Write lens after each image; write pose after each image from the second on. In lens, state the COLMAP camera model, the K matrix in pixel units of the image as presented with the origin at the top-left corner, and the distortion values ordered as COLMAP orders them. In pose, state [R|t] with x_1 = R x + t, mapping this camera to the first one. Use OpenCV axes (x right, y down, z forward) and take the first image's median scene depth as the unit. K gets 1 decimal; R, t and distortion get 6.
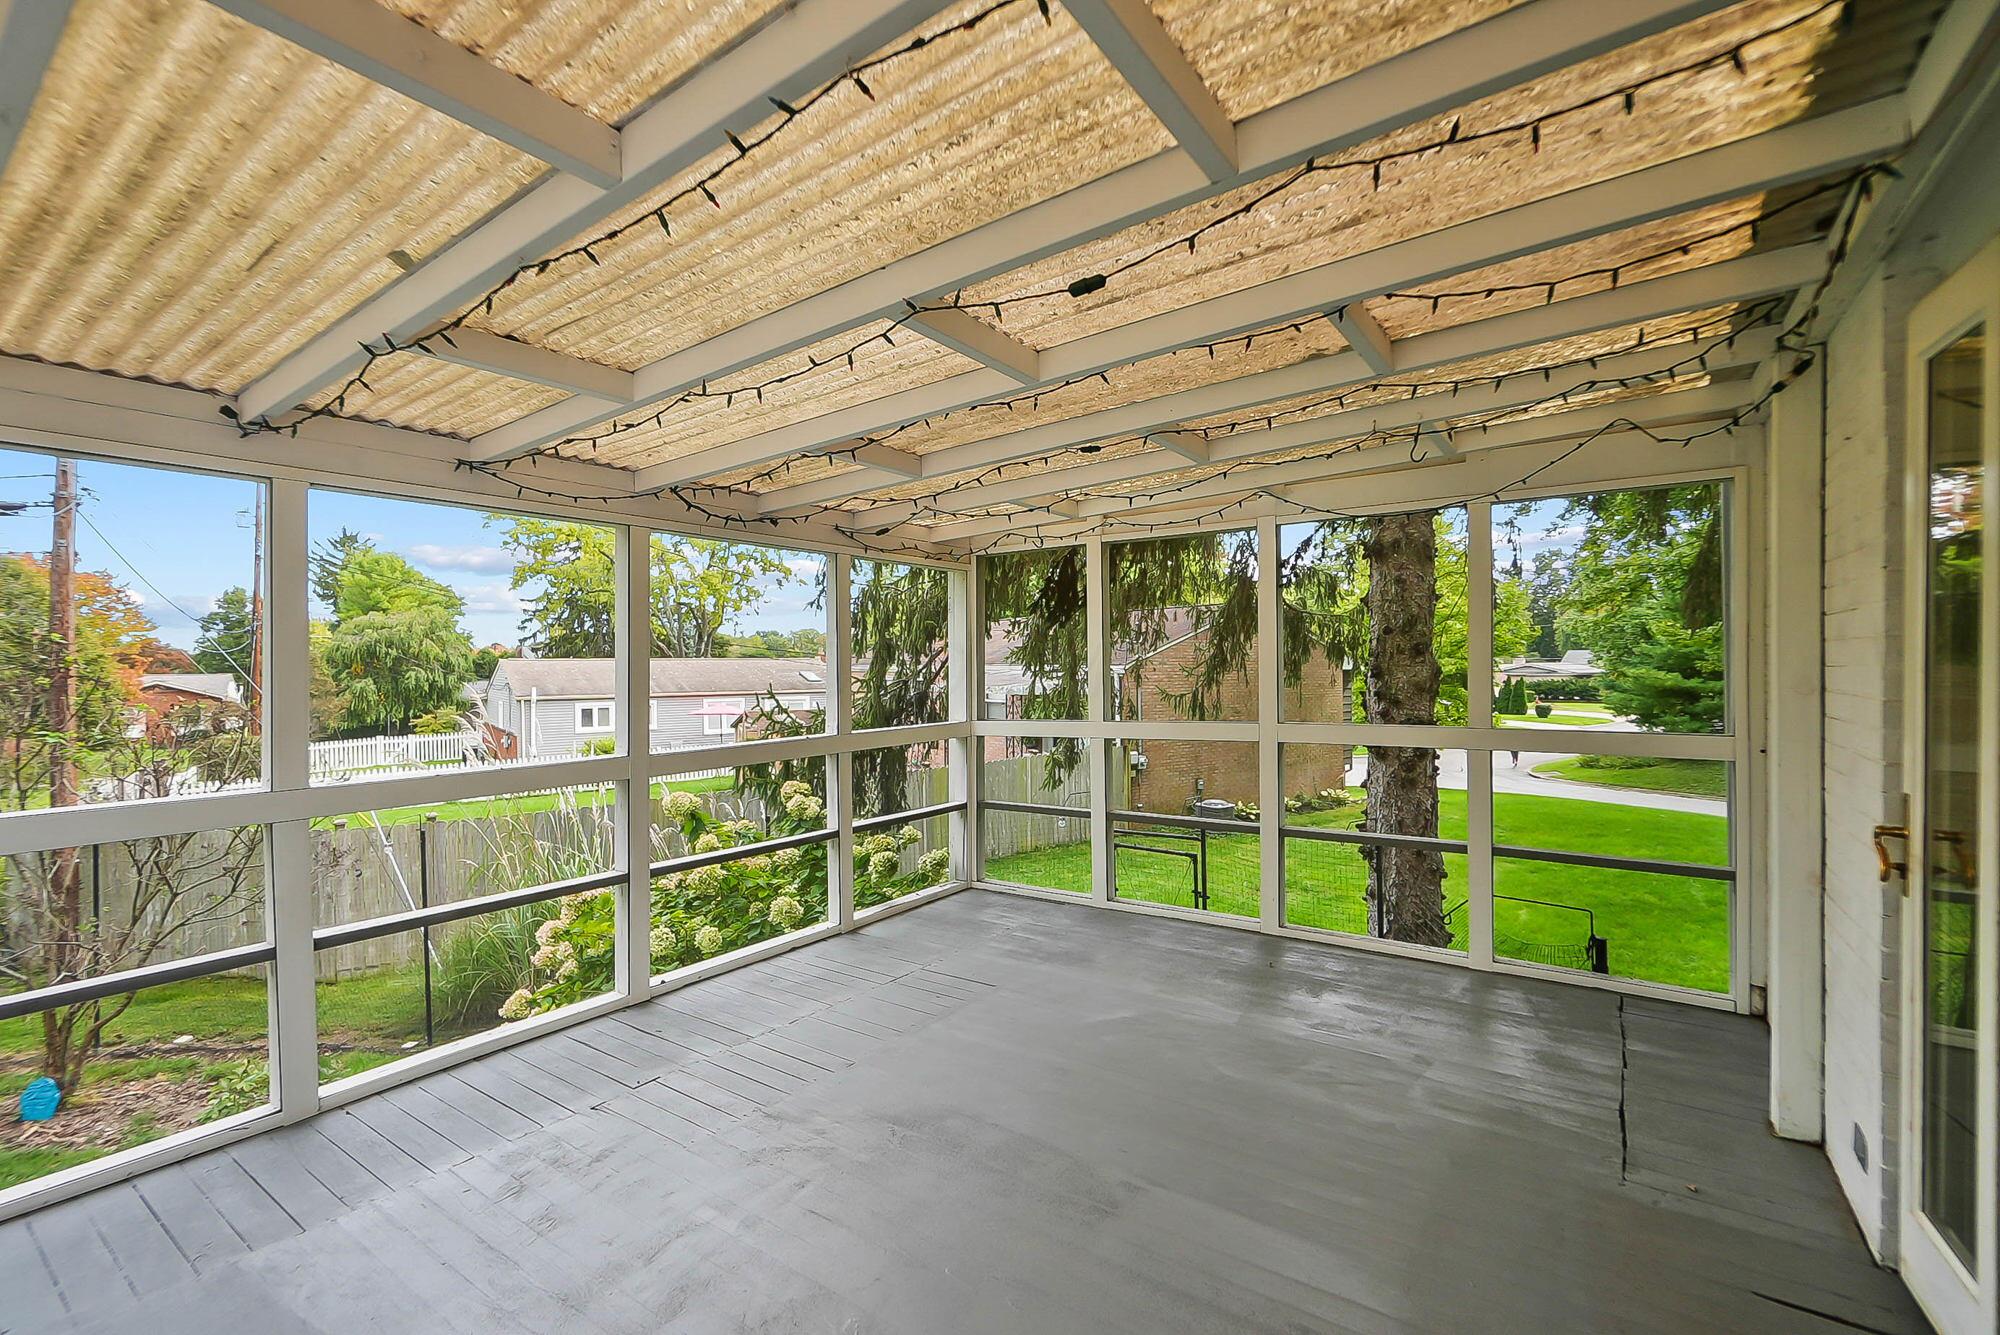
lens RADIAL K [[875.7, 0, 979.1], [0, 875.7, 666.0], [0, 0, 1]] dist [0.001701, 0.000097]
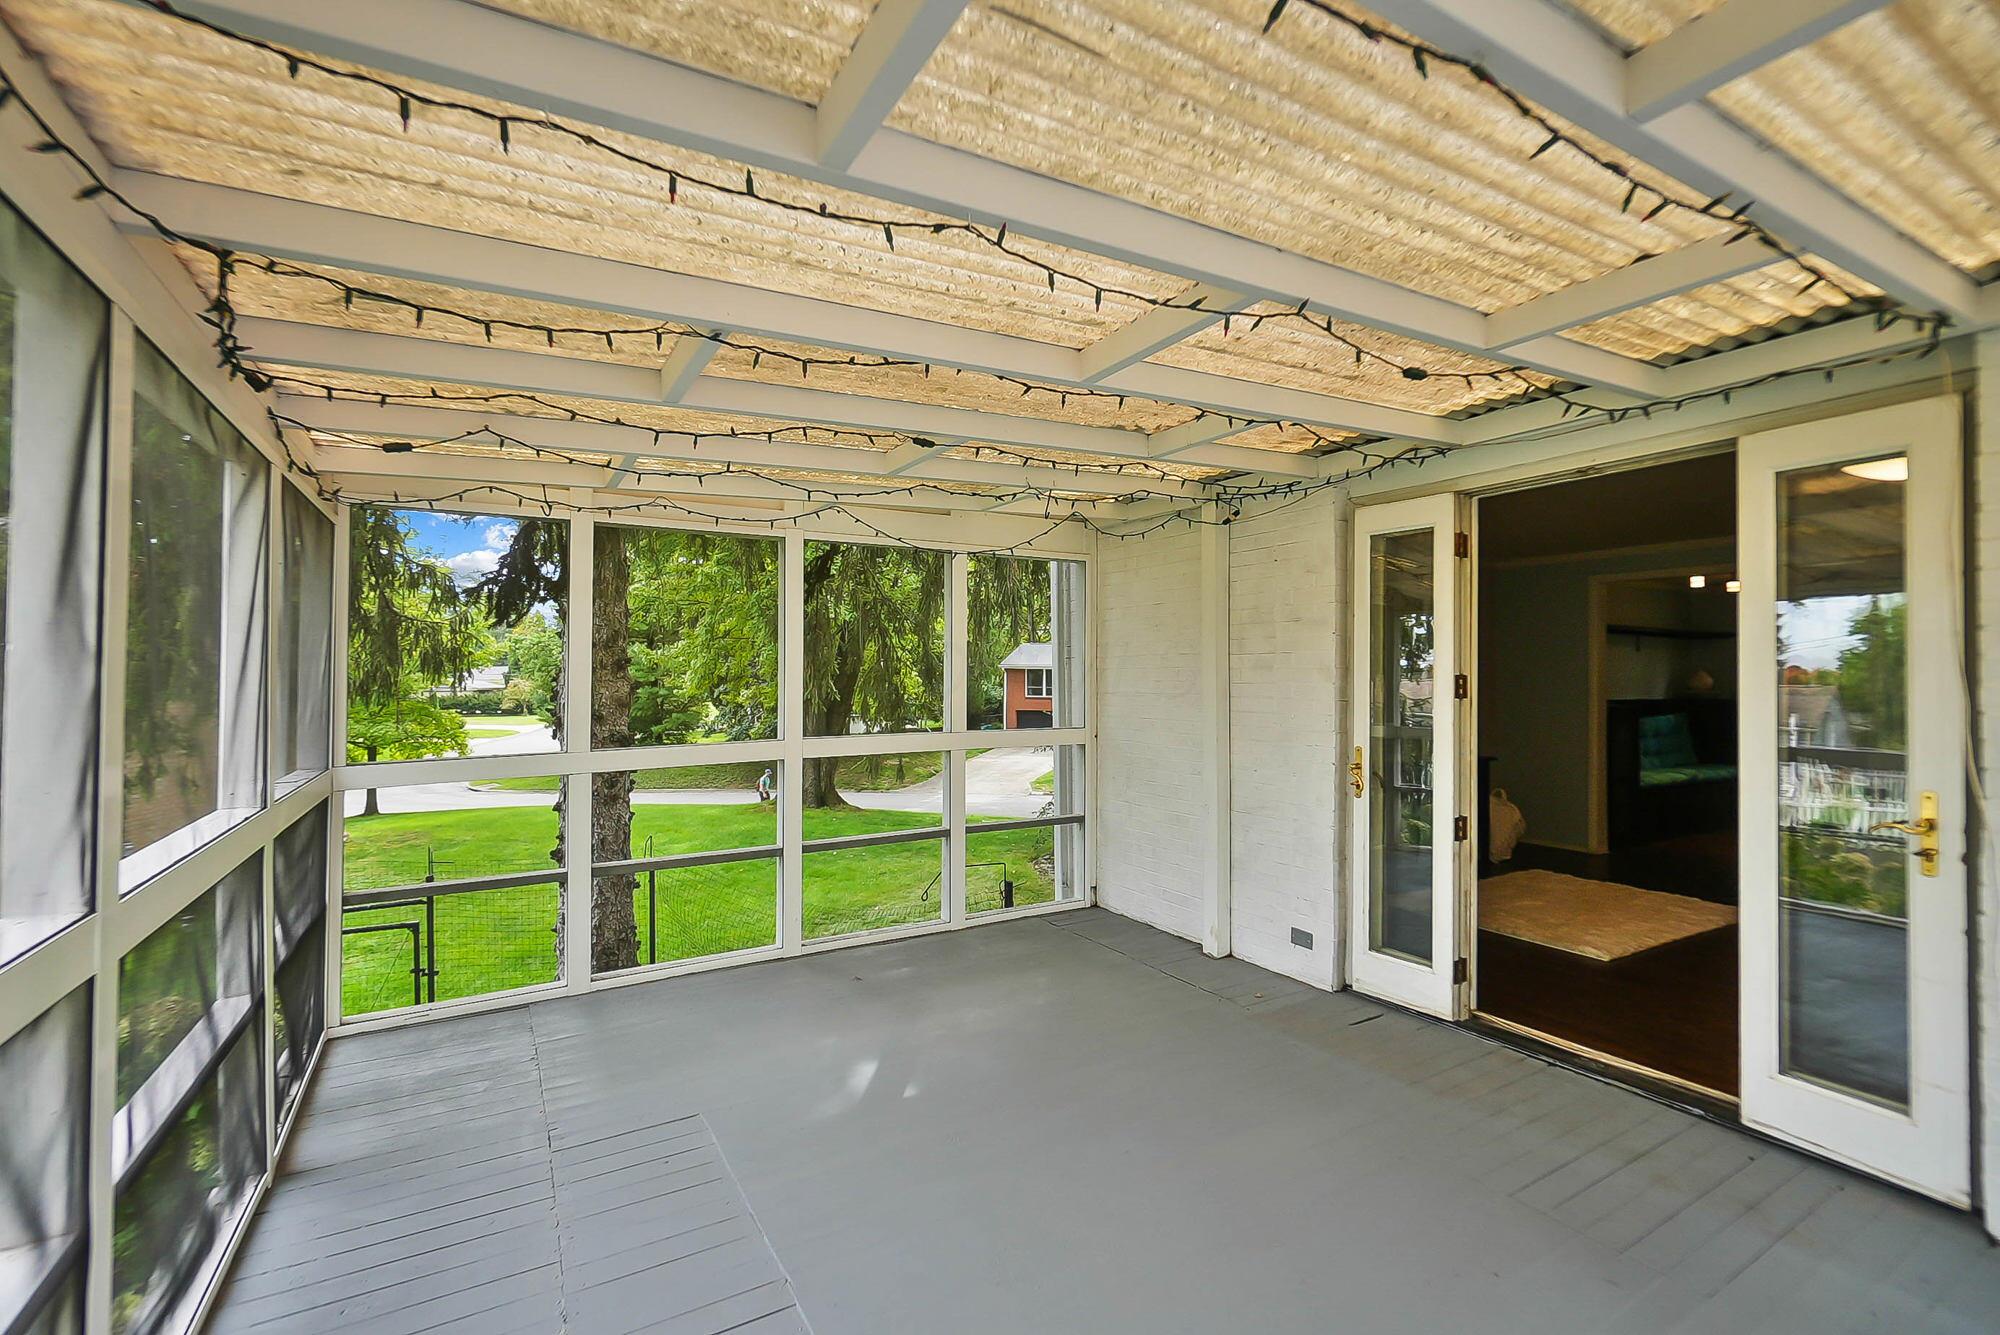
lens RADIAL K [[875.7, 0, 979.1], [0, 875.7, 666.0], [0, 0, 1]] dist [0.001701, 0.000097]
pose [[0.406577, 0.021028, 0.913375, -0.553863], [-0.004807, 0.999770, -0.020877, 0.002559], [-0.913604, 0.004097, 0.406584, 0.474666]]
